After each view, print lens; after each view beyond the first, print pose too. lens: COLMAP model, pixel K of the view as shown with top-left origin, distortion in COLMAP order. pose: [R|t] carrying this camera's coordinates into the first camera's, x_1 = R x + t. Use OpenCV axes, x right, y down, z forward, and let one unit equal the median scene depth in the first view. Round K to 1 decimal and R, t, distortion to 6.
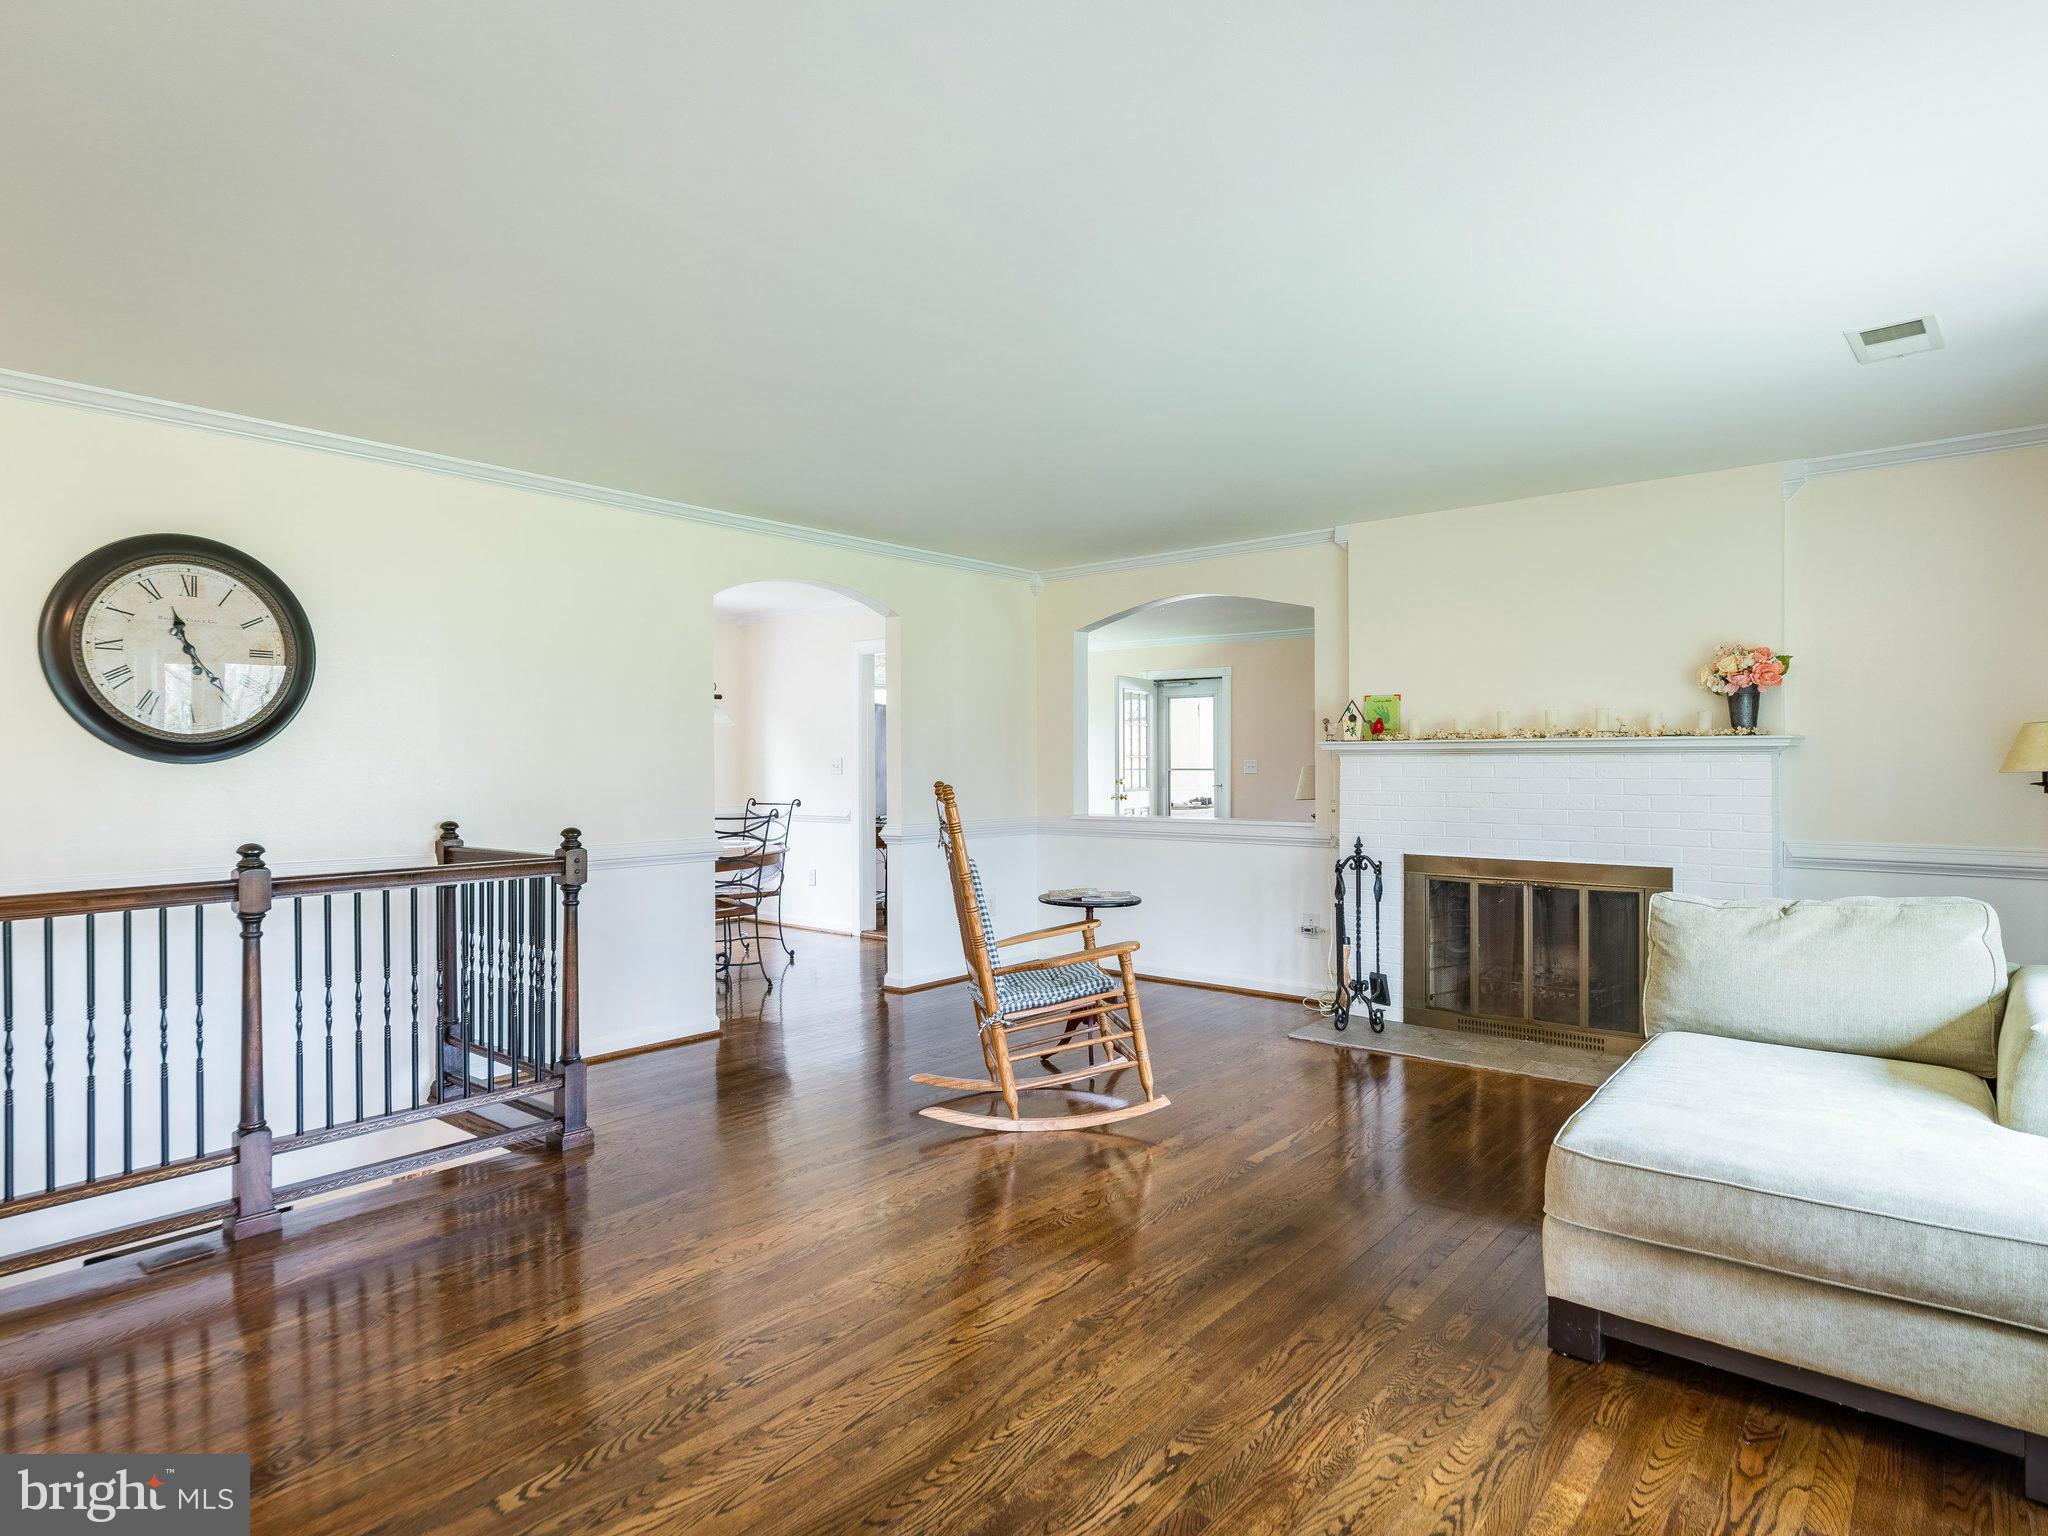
lens RADIAL K [[1142.4, 0, 1050.0], [0, 1142.4, 769.7], [0, 0, 1]] dist [-0.000723, 0.002858]
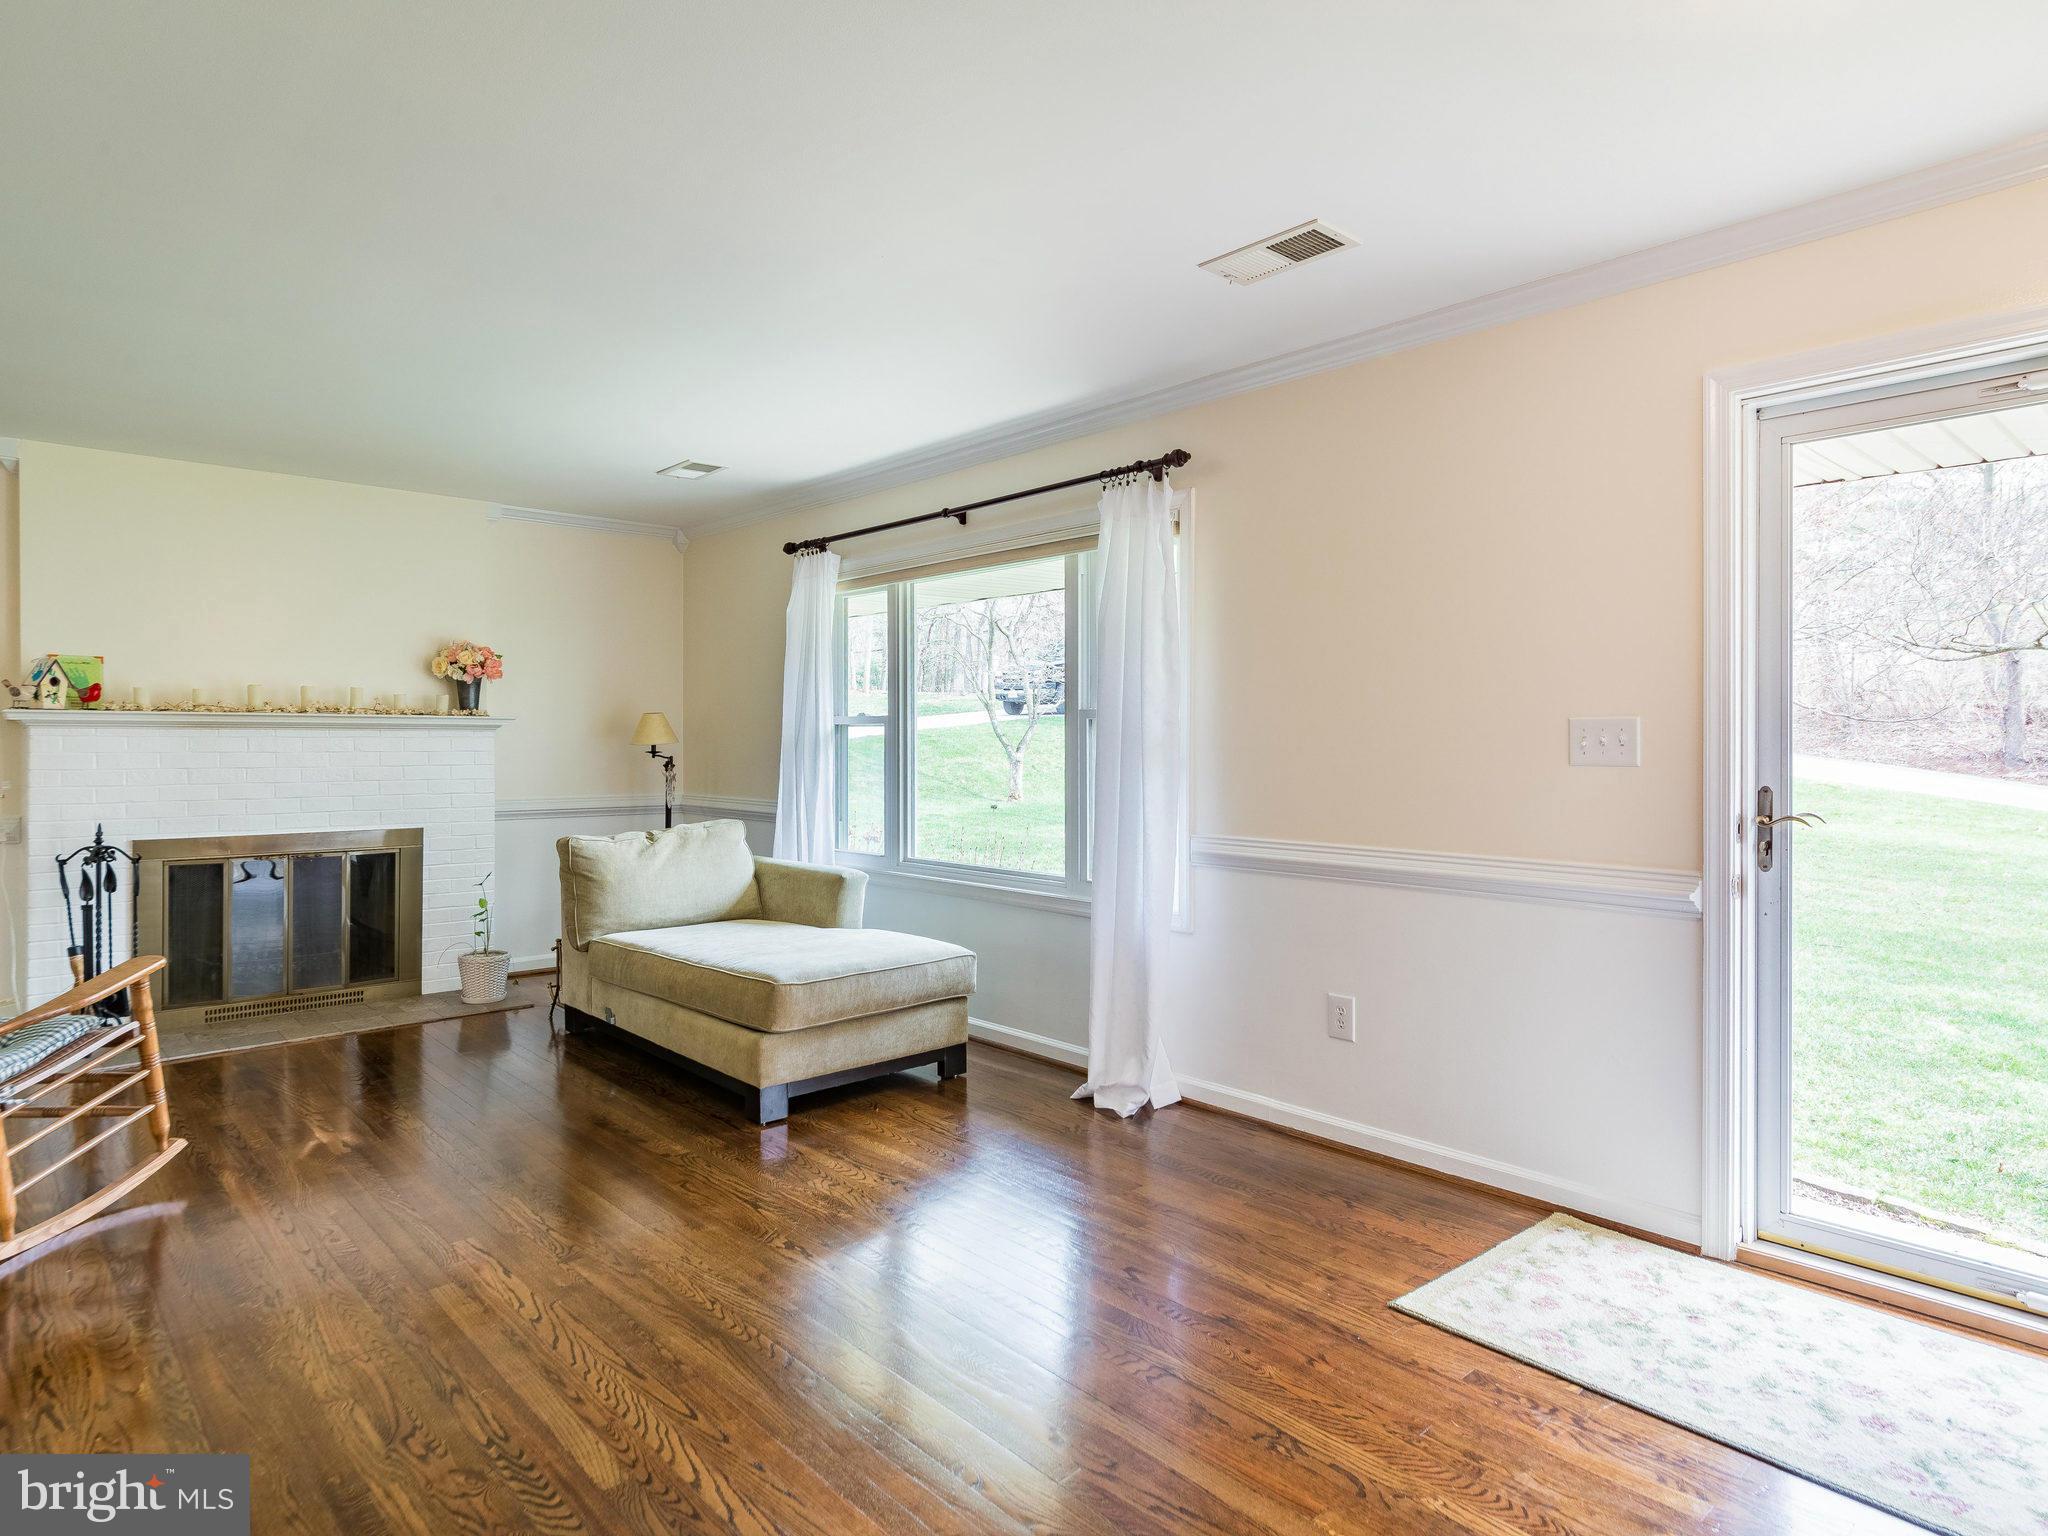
lens RADIAL K [[1142.4, 0, 1010.6], [0, 1142.4, 744.1], [0, 0, 1]] dist [-0.000723, 0.002858]
pose [[0.141568, -0.001407, 0.989928, -0.468000], [0.003544, 0.999993, 0.000915, 0.001274], [-0.989922, 0.003378, 0.141572, 0.210905]]
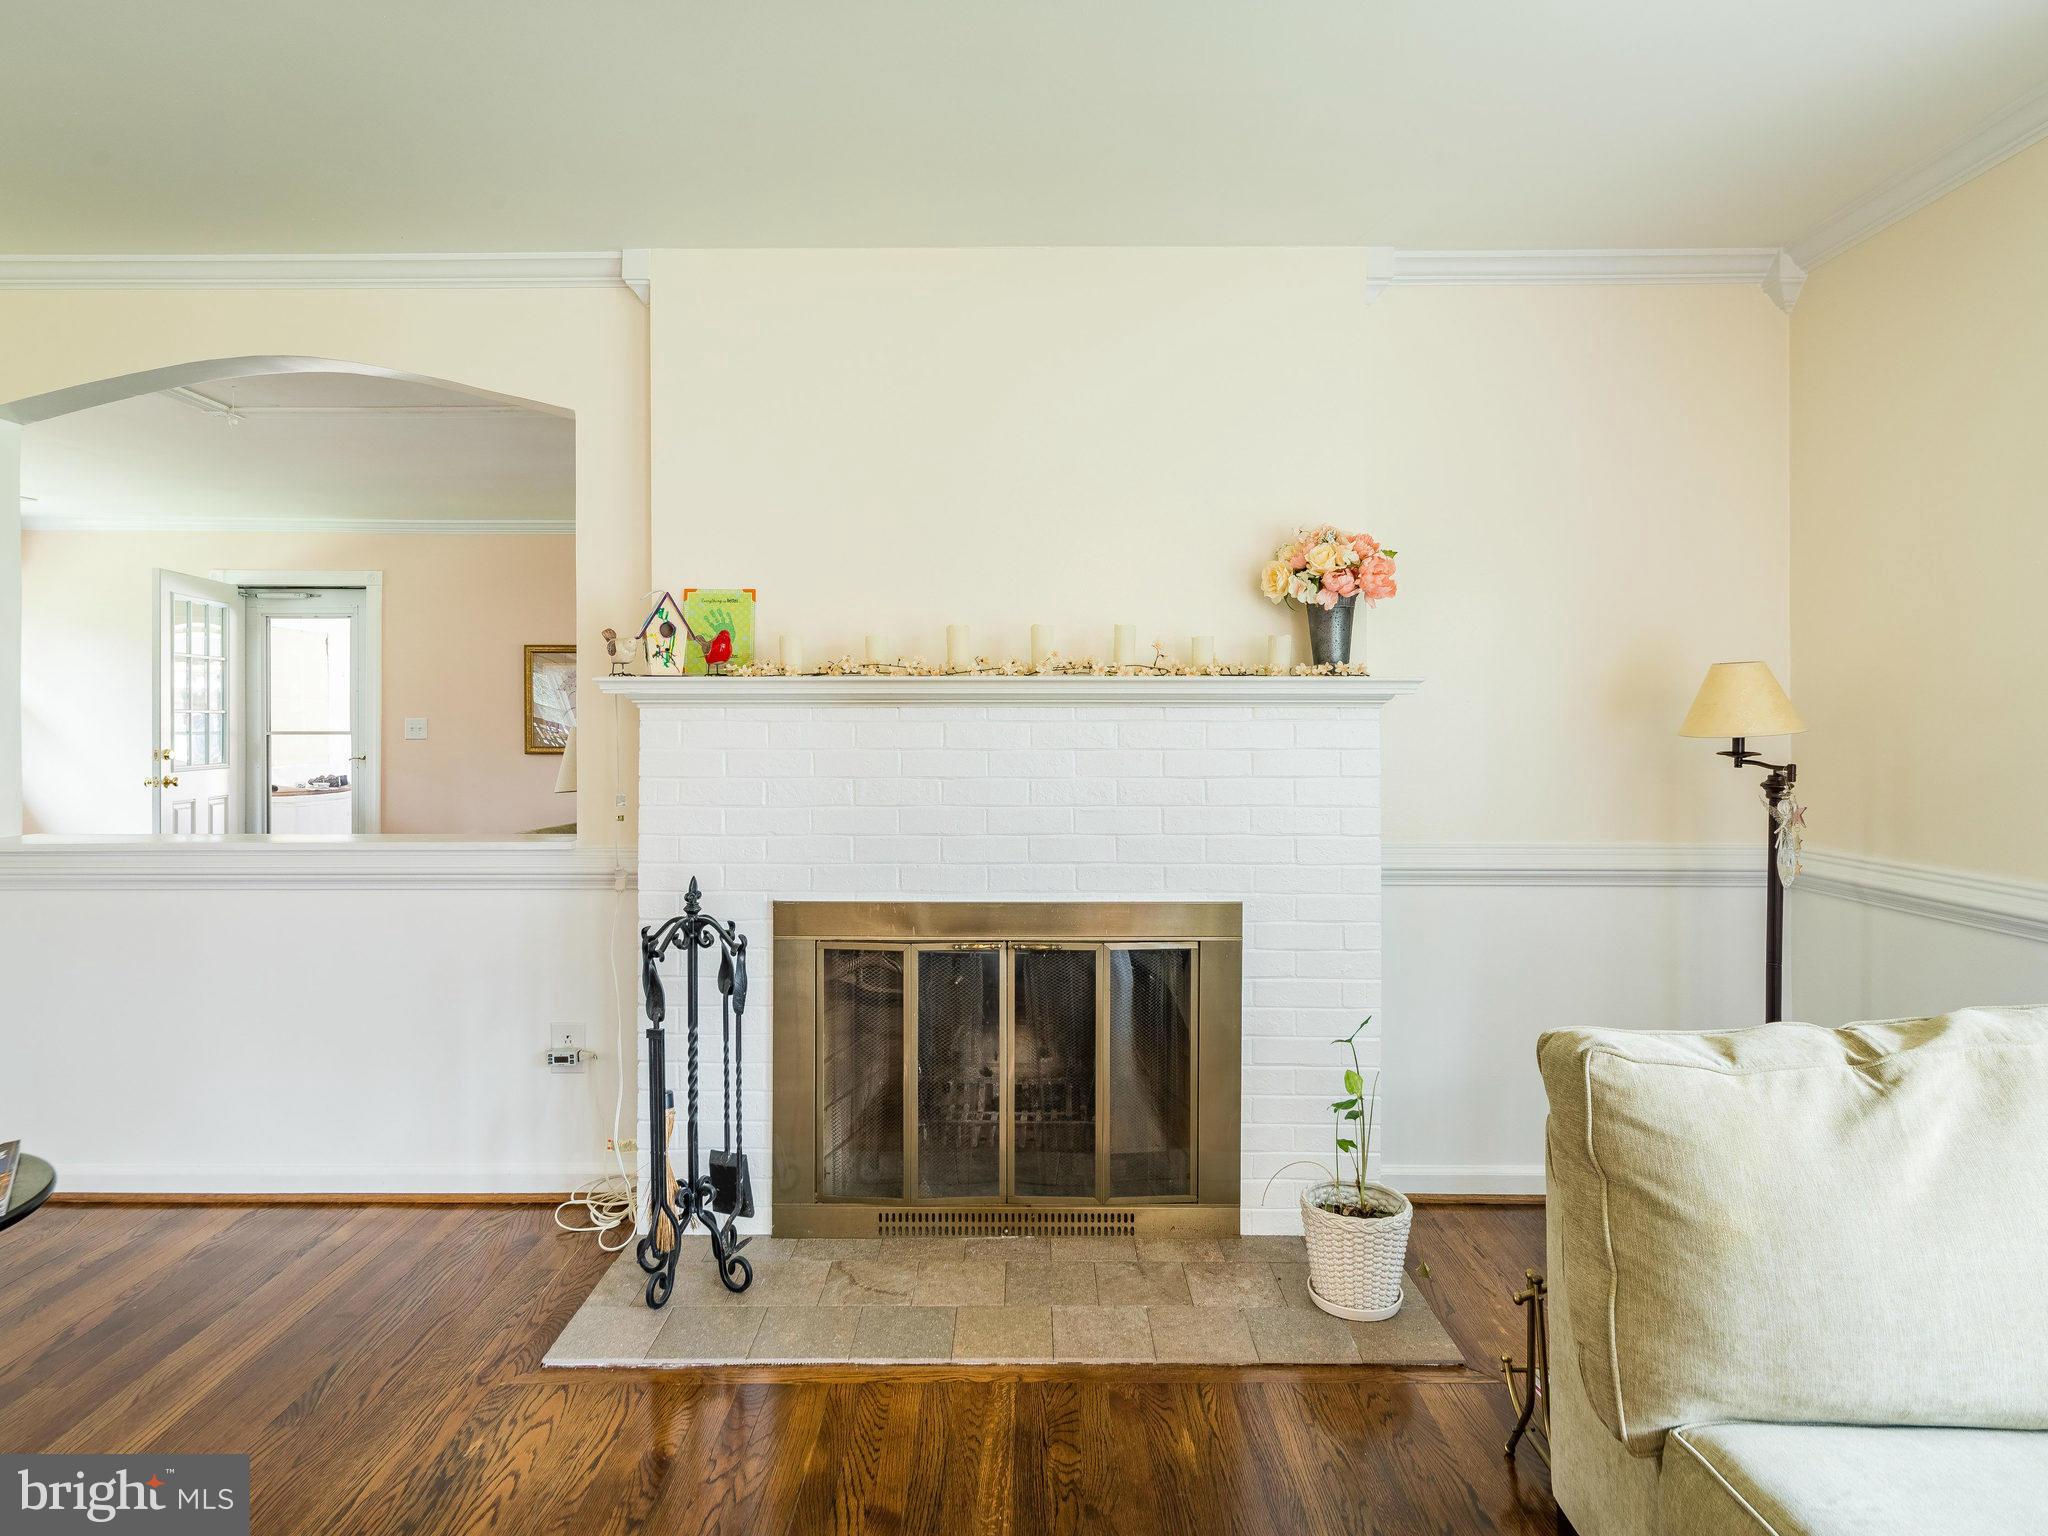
lens RADIAL K [[1142.4, 0, 1009.1], [0, 1142.4, 719.0], [0, 0, 1]] dist [-0.000723, 0.002858]
pose [[0.788671, 0.003002, 0.614809, 0.081837], [0.002889, 0.999959, -0.008587, -0.002468], [-0.614809, 0.008549, 0.788630, 0.542365]]
